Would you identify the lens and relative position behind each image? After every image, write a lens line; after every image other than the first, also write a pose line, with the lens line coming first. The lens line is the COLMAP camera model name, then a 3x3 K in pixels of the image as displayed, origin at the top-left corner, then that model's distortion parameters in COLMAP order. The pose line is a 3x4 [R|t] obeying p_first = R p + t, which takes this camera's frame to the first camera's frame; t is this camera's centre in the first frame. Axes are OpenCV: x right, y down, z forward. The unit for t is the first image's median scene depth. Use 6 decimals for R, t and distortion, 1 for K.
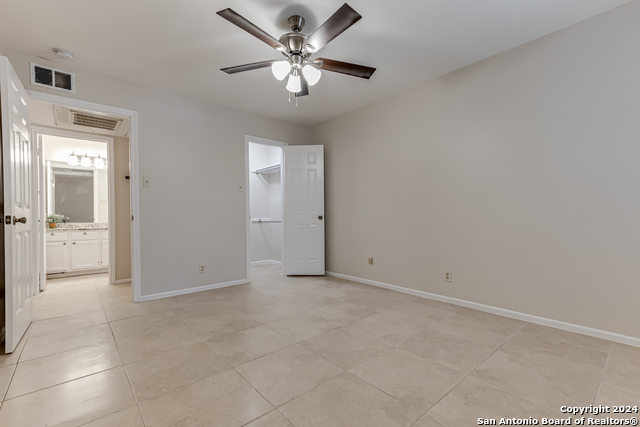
lens RADIAL K [[285.5, 0, 318.8], [0, 285.5, 216.6], [0, 0, 1]] dist [0.025707, -0.000072]
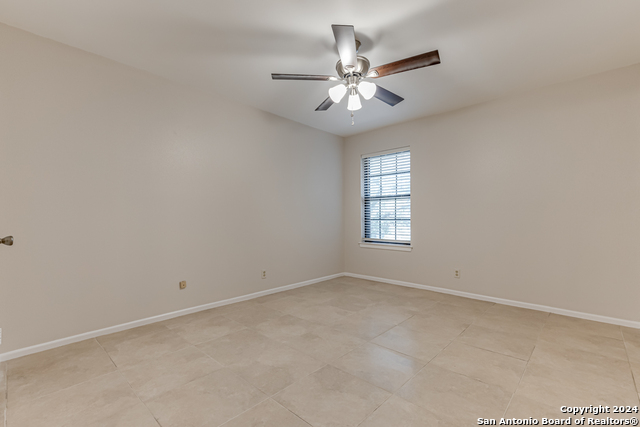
lens RADIAL K [[286.7, 0, 318.0], [0, 286.7, 216.1], [0, 0, 1]] dist [0.001824, 0.000165]
pose [[-0.096932, 0.016647, 0.995152, -0.936631], [0.019015, 0.999709, -0.014871, -0.021162], [-0.995109, 0.017482, -0.097220, 1.041503]]
